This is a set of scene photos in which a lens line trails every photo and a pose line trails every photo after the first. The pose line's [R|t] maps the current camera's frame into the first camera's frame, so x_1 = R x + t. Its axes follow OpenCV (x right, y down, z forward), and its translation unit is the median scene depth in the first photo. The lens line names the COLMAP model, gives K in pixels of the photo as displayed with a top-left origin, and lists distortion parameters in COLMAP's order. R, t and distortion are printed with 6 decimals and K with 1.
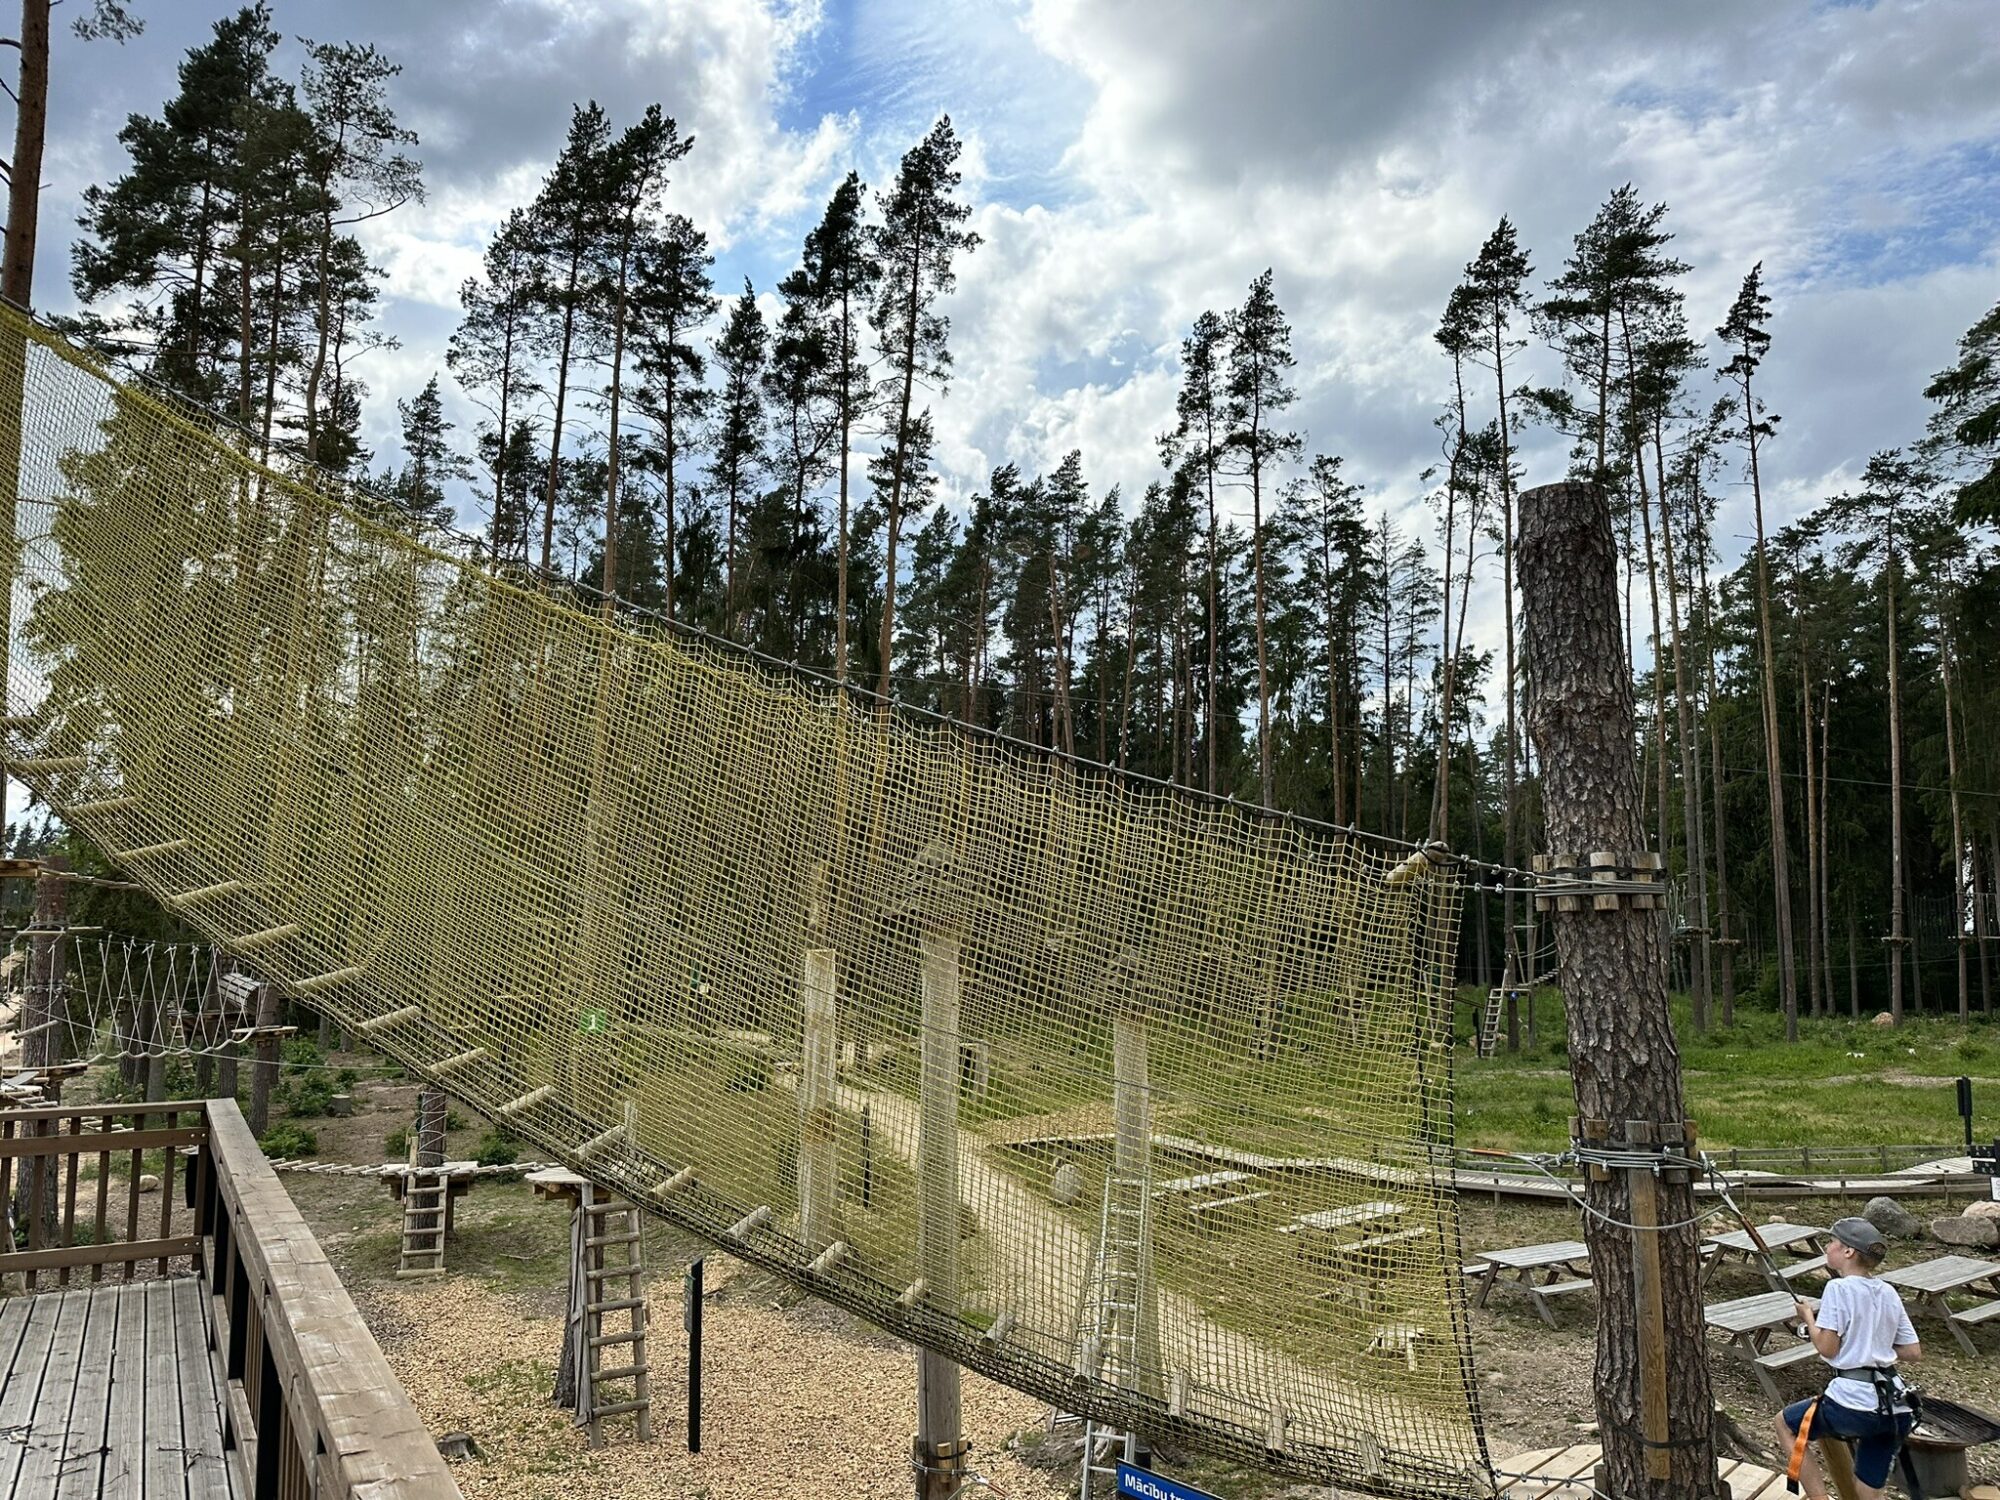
lens RADIAL K [[1404.6, 0, 995.0], [0, 1404.6, 762.7], [0, 0, 1]] dist [0.044703, -0.052462]
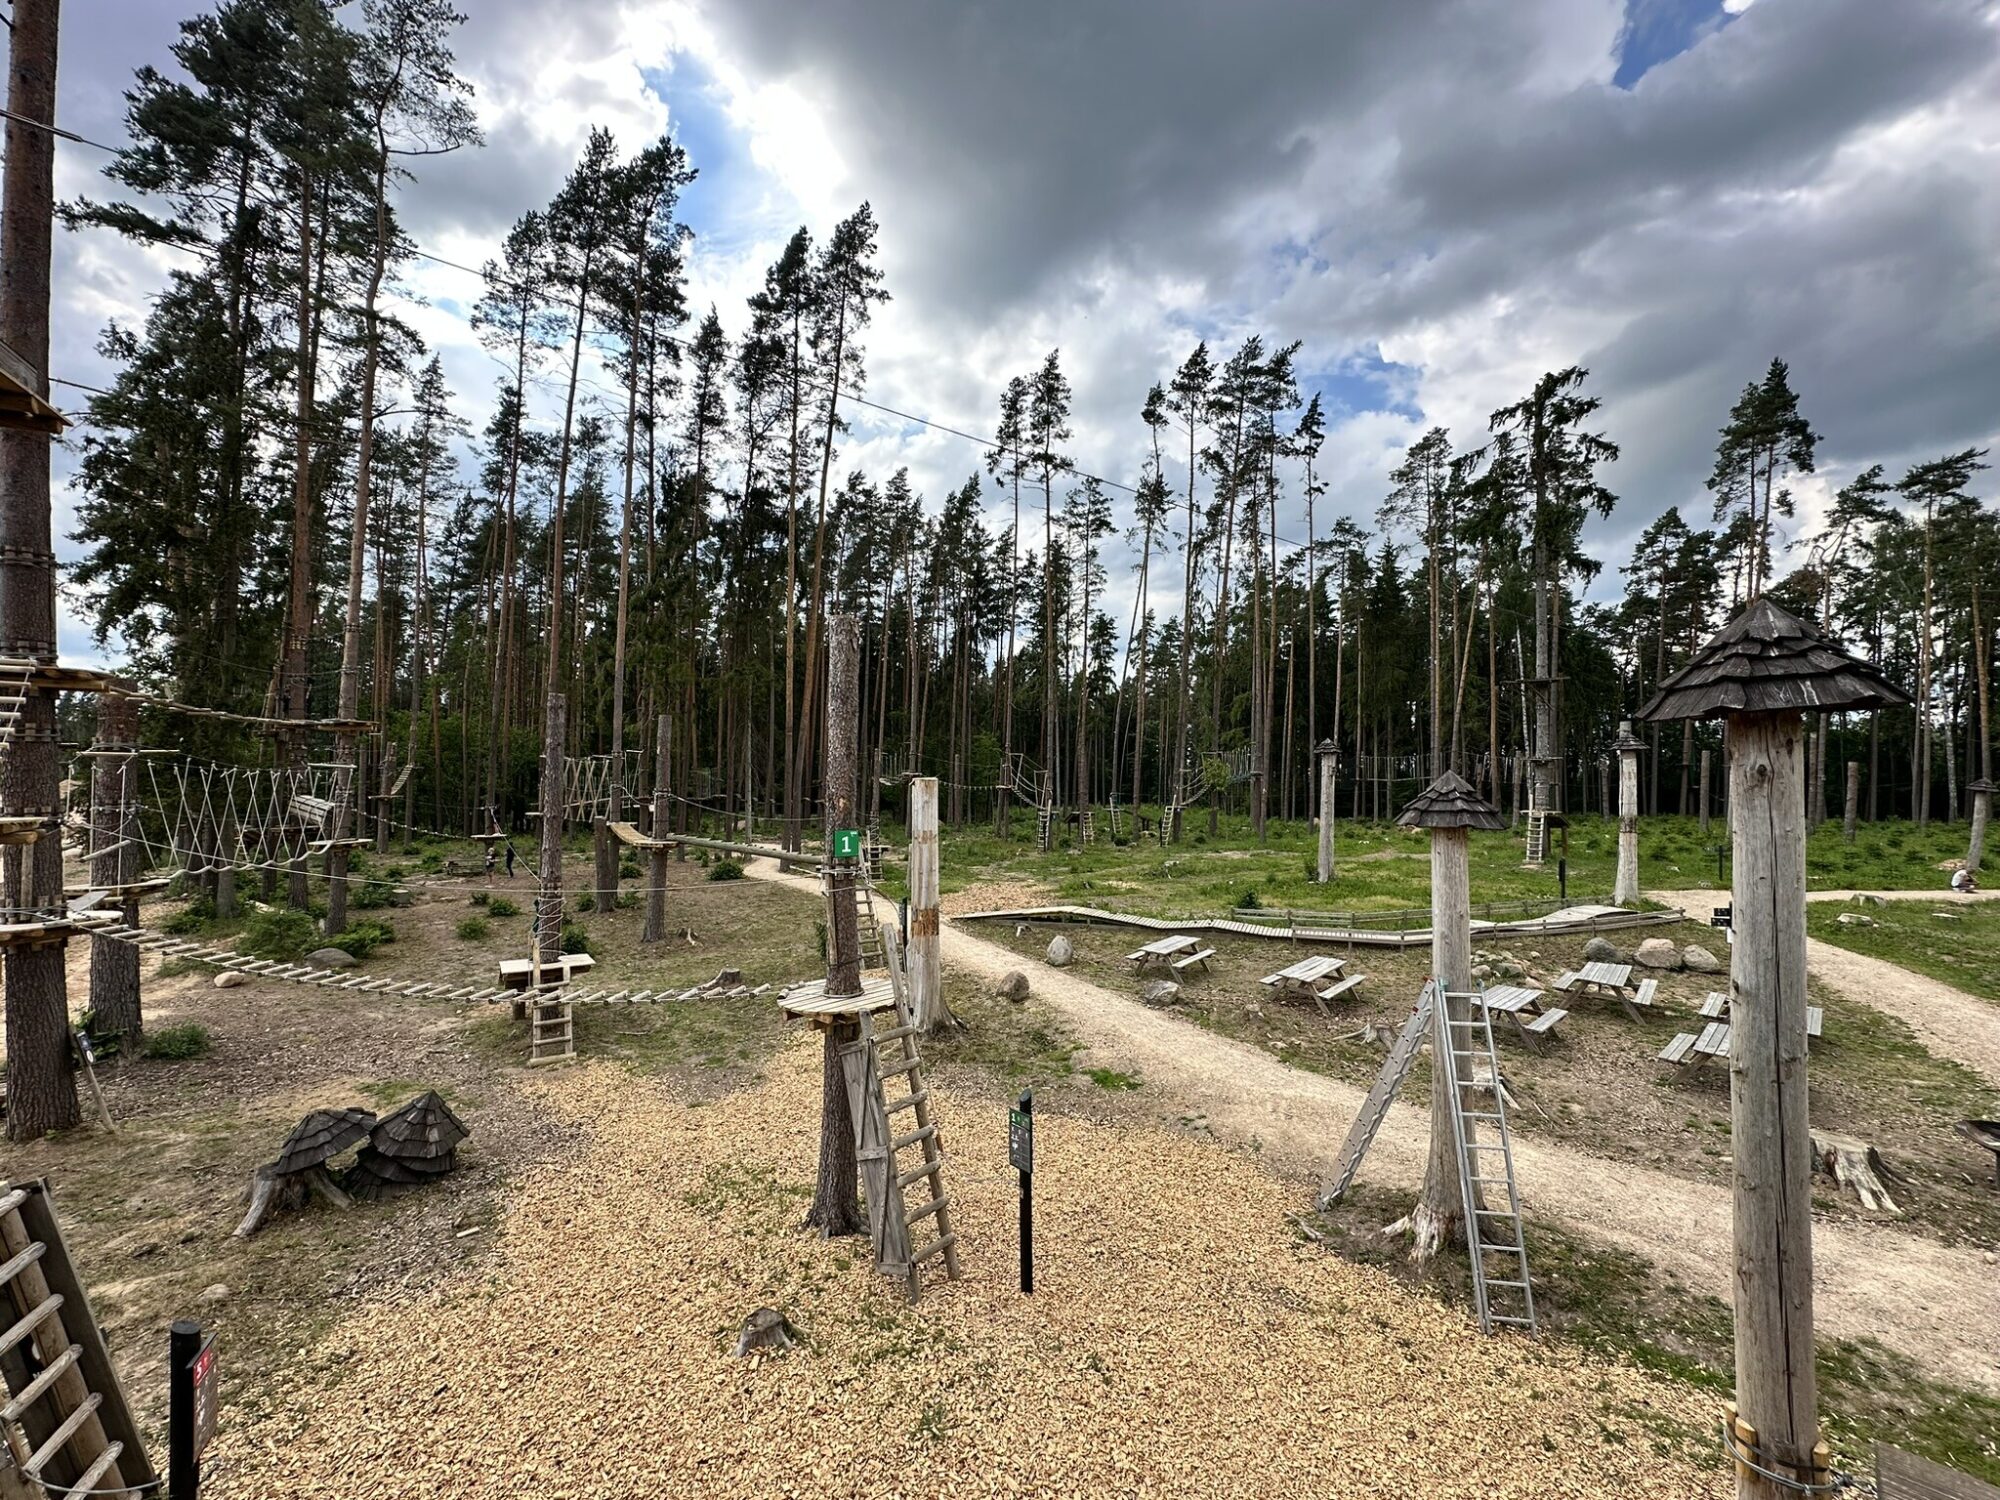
lens RADIAL K [[798.0, 0, 999.5], [0, 798.0, 745.4], [0, 0, 1]] dist [0.000823, 0.000201]
pose [[0.965304, 0.017926, 0.260511, -0.105512], [-0.039257, 0.996265, 0.076911, 0.022526], [-0.258160, -0.084469, 0.962403, 0.145077]]
